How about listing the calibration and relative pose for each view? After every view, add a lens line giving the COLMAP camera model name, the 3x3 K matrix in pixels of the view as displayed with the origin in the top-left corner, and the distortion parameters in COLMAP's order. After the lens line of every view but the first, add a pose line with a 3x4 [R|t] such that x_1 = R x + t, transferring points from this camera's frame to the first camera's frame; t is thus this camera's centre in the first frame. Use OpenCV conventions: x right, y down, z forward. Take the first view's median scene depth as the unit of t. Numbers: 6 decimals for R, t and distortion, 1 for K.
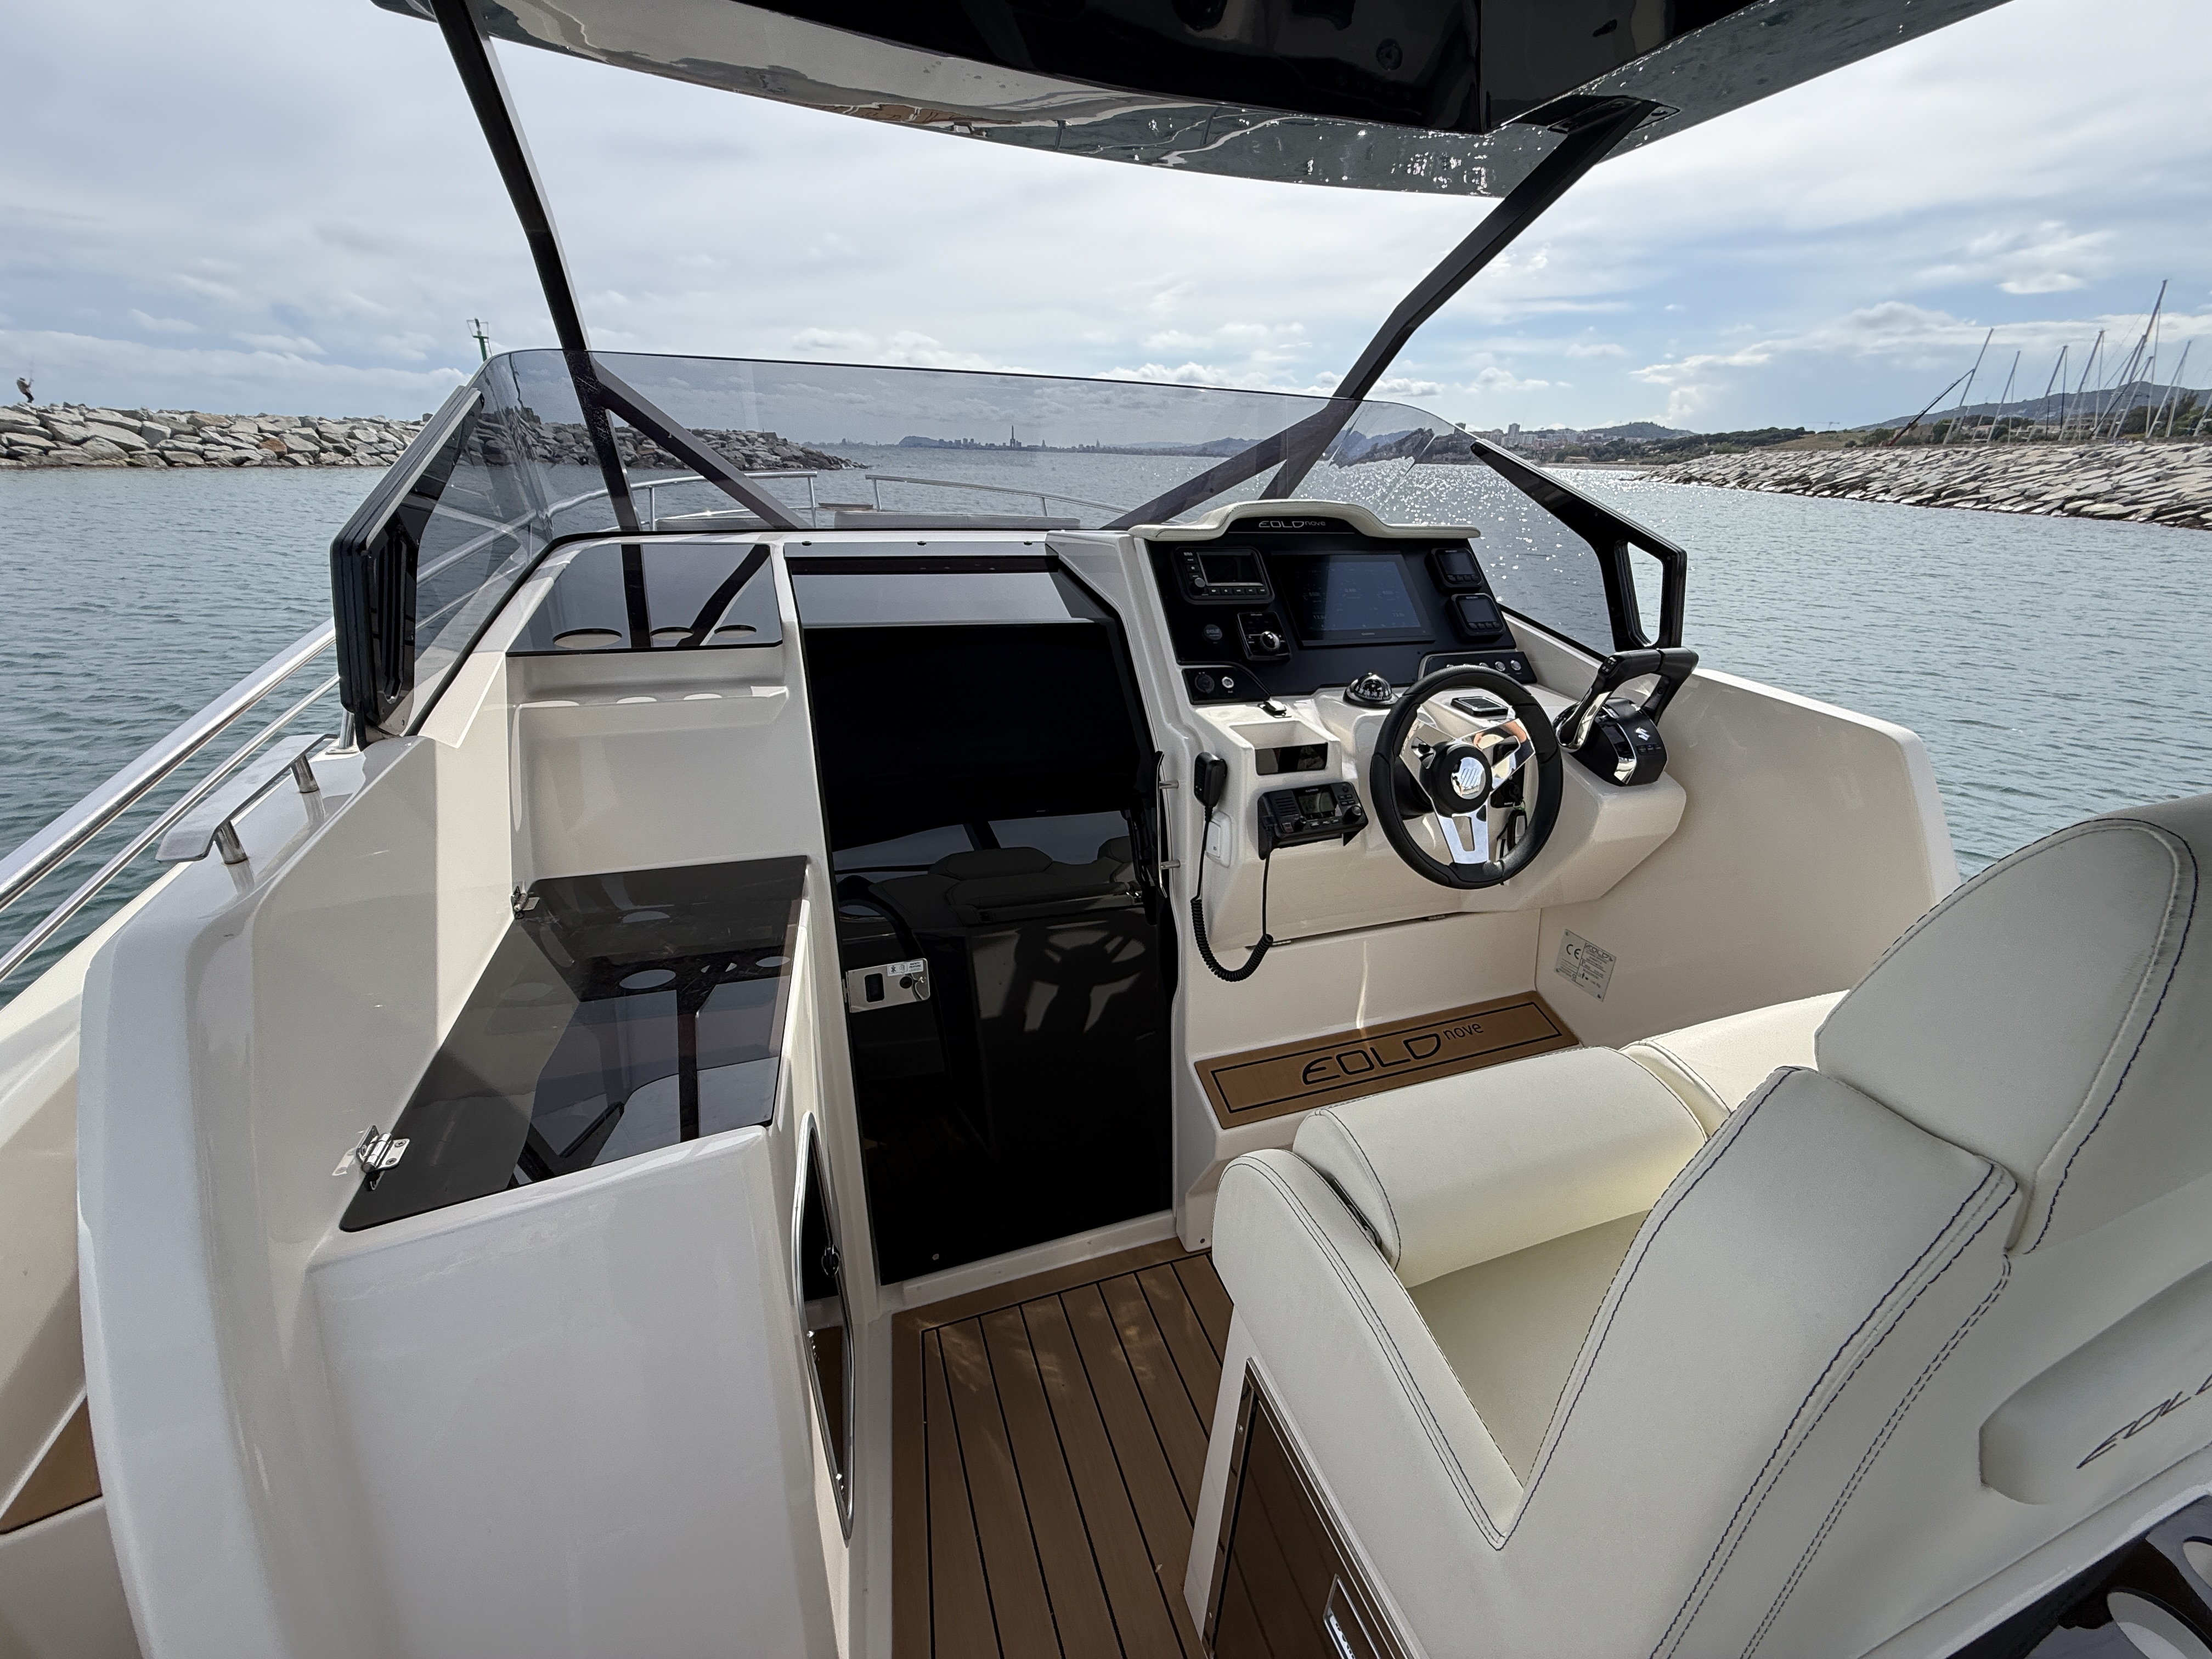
lens RADIAL K [[877.5, 0, 1098.7], [0, 877.5, 833.3], [0, 0, 1]] dist [-0.001207, 0.000084]
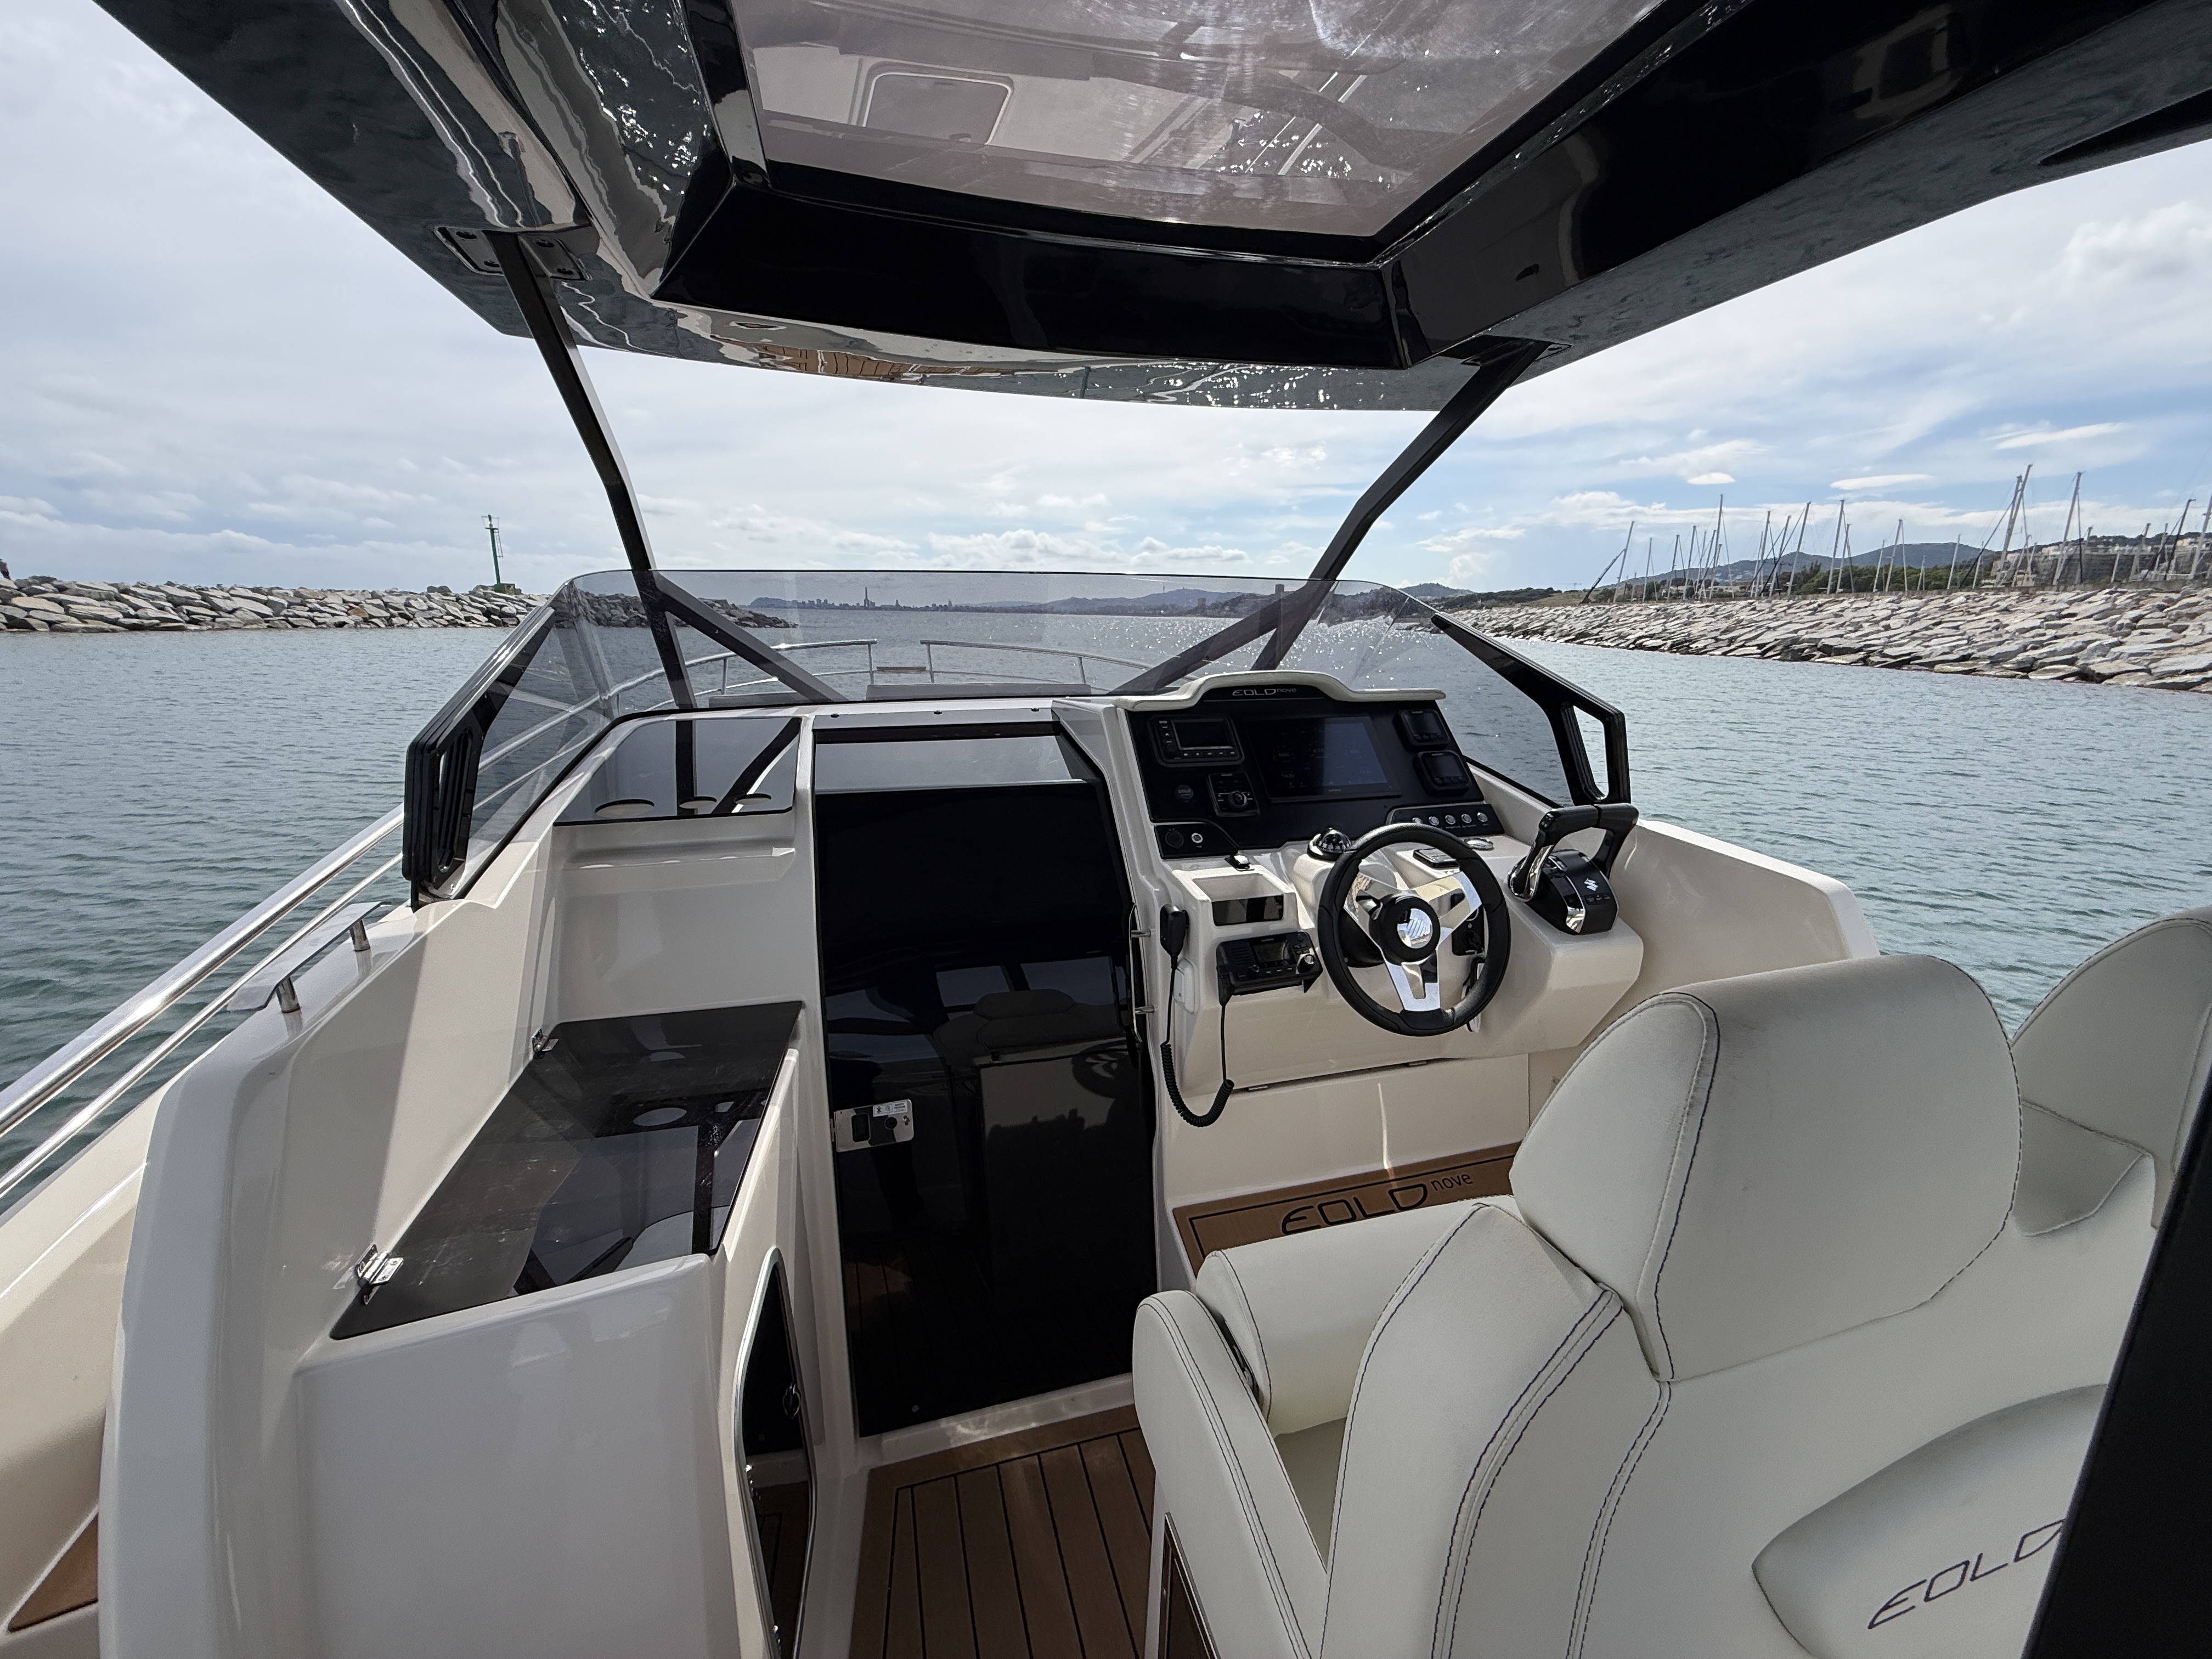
lens RADIAL K [[877.5, 0, 1098.7], [0, 877.5, 833.3], [0, 0, 1]] dist [-0.001207, 0.000084]
pose [[0.997369, -0.010646, -0.071713, 0.108106], [-0.000602, 0.987909, -0.155033, -0.010901], [0.072496, 0.154668, 0.985303, -0.075656]]
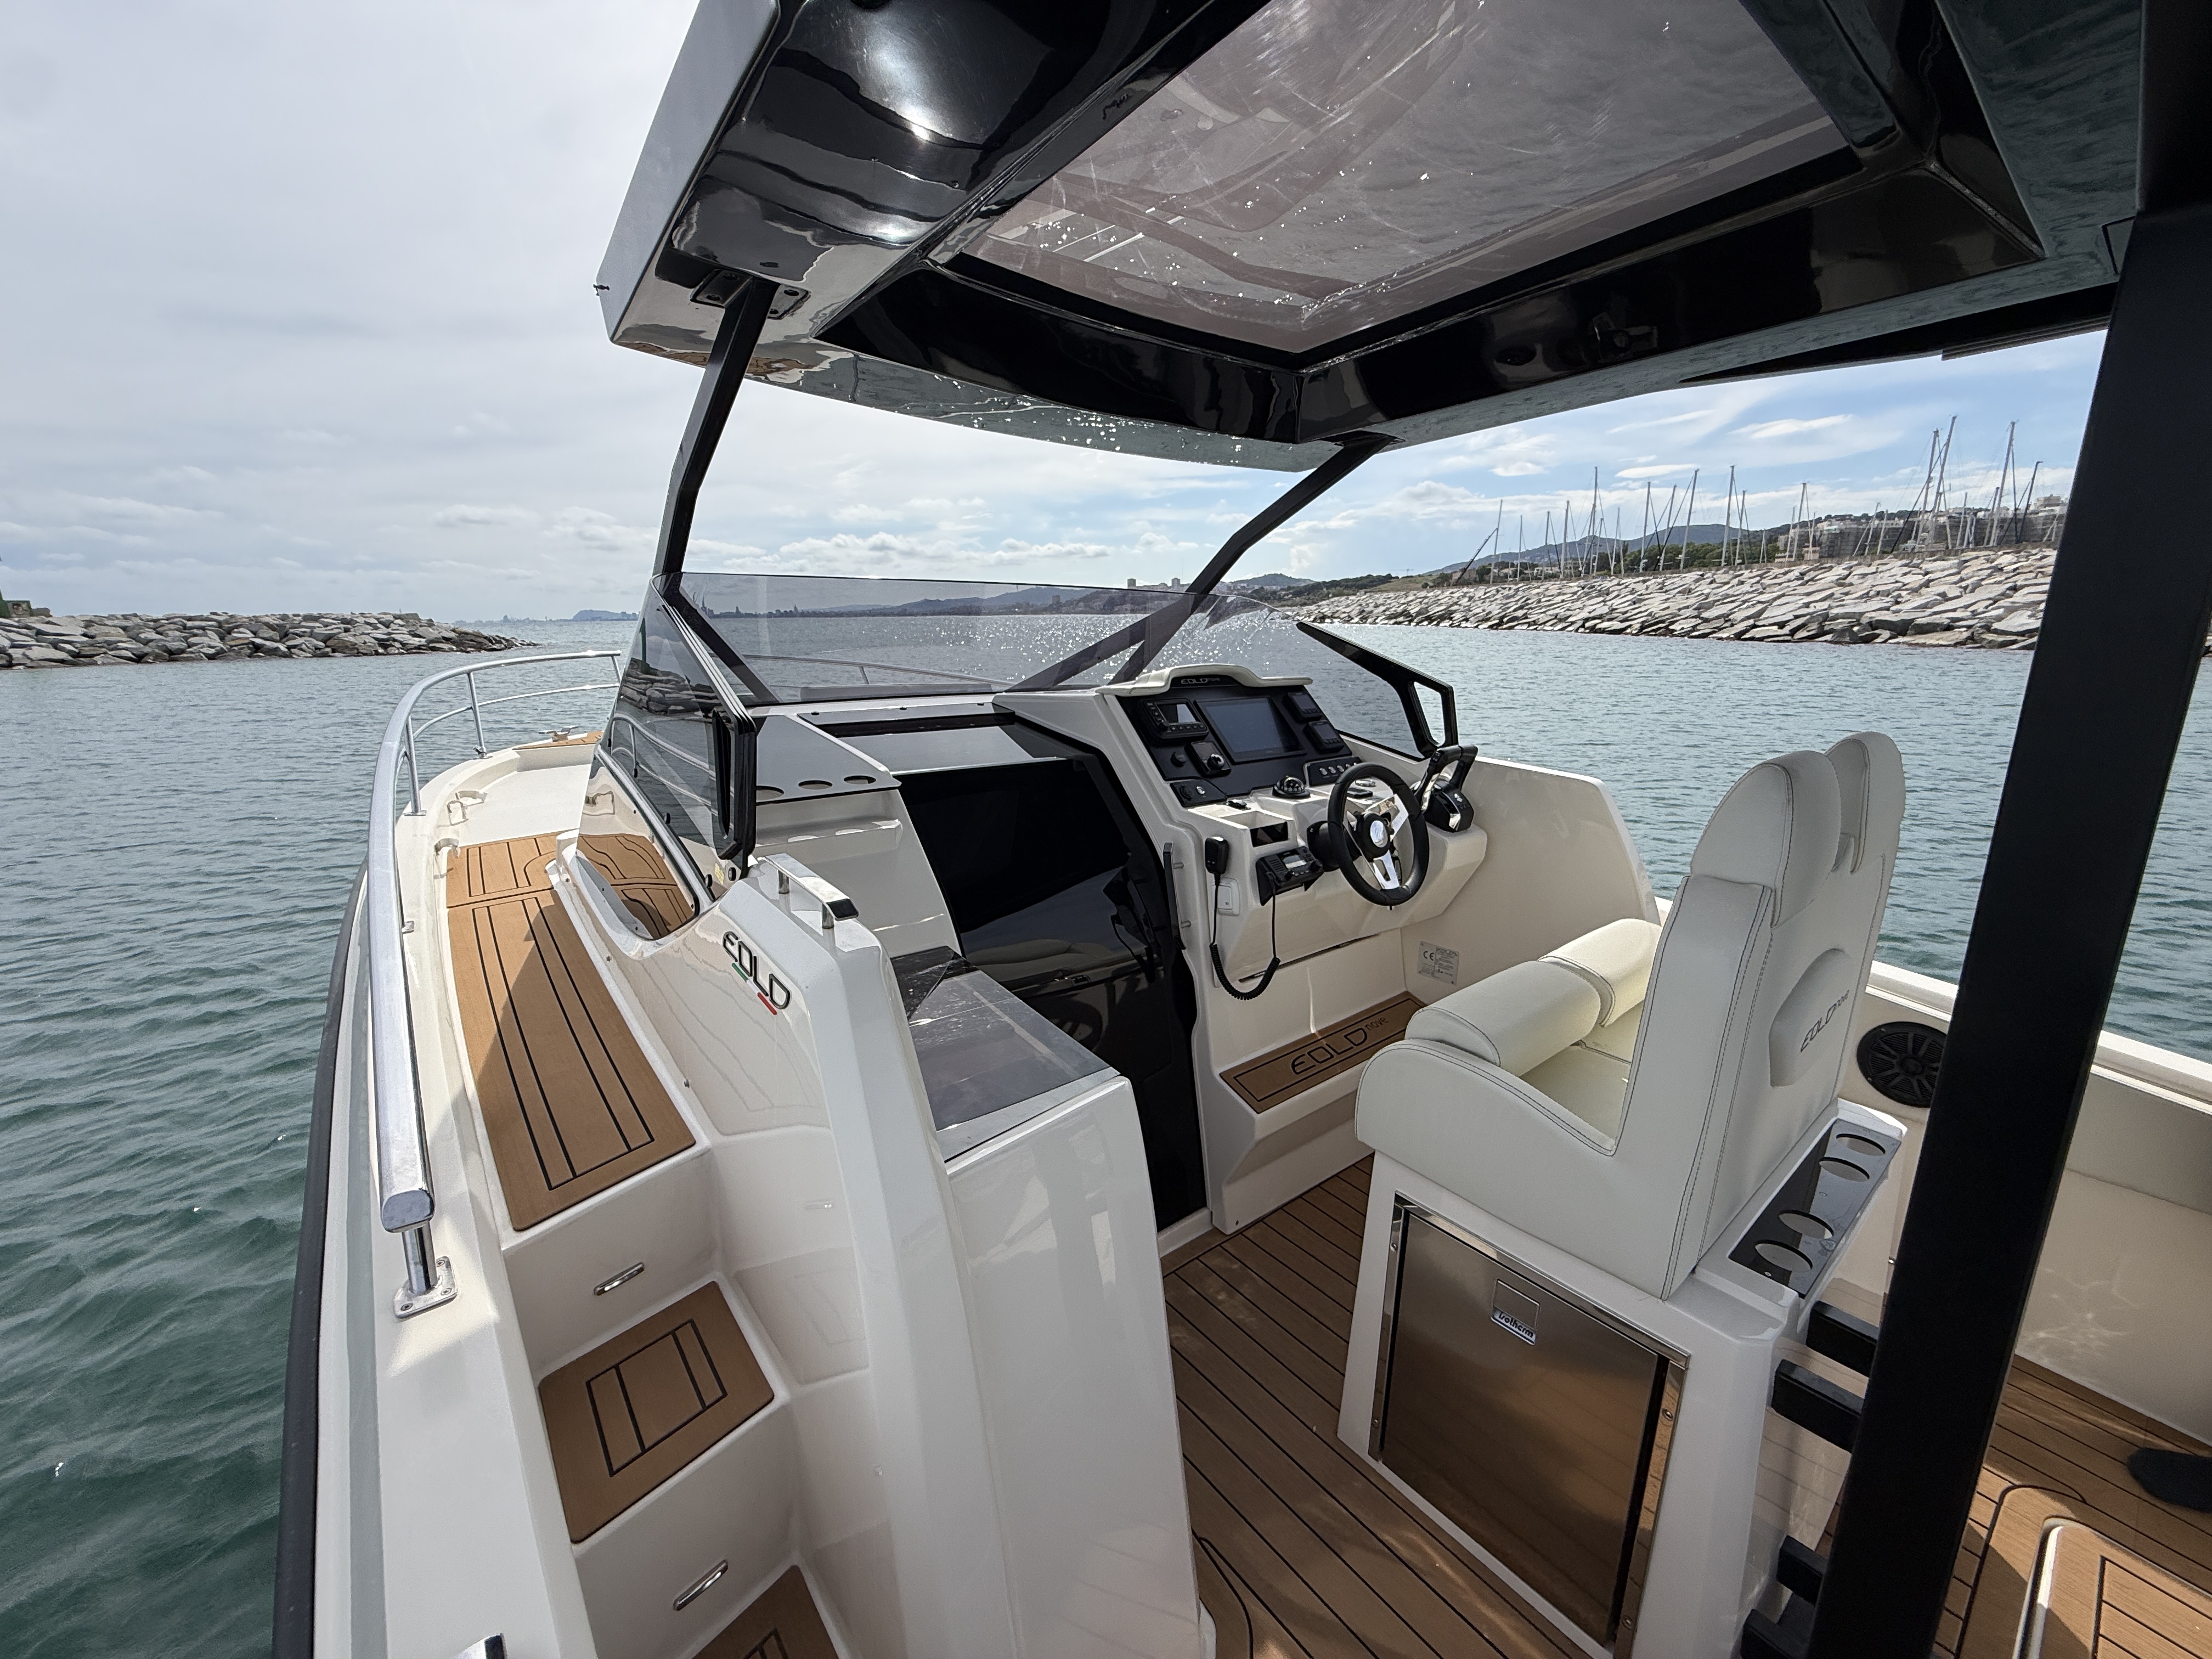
lens RADIAL K [[877.5, 0, 1098.7], [0, 877.5, 833.3], [0, 0, 1]] dist [-0.001207, 0.000084]
pose [[0.944575, -0.099458, 0.312867, -0.468949], [0.149785, 0.978595, -0.141128, 0.071263], [-0.292133, 0.180168, 0.939254, -0.266971]]
